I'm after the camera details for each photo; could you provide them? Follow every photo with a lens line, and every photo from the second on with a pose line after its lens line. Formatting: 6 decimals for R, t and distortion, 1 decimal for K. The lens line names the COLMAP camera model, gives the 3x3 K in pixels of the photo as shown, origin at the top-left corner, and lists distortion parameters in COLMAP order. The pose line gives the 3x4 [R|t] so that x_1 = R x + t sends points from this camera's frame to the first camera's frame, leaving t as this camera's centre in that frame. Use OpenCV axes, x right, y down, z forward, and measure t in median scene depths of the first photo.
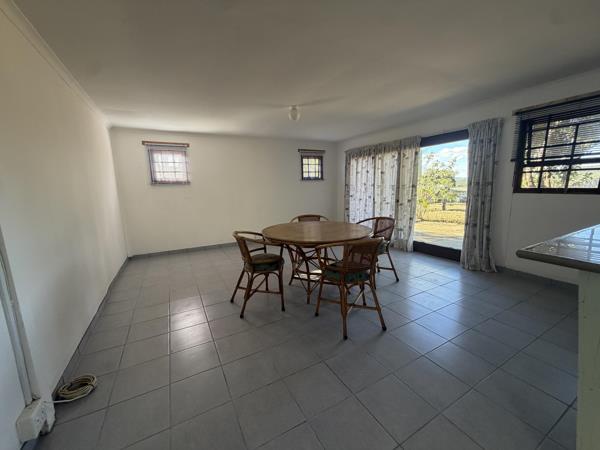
lens RADIAL K [[240.2, 0, 296.6], [0, 240.2, 224.3], [0, 0, 1]] dist [0.003398, 0.000238]
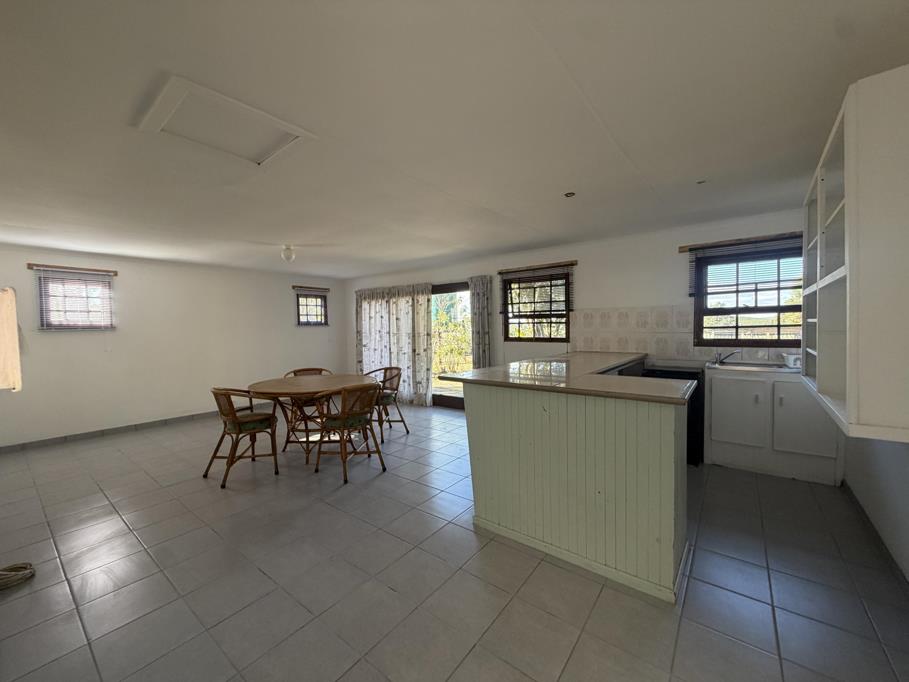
lens RADIAL K [[363.8, 0, 450.8], [0, 363.8, 342.1], [0, 0, 1]] dist [0.003398, 0.000238]
pose [[0.913167, -0.004611, 0.407559, -0.010784], [0.056733, 0.991640, -0.115893, 0.049621], [-0.403618, 0.128952, 0.905795, -0.391947]]
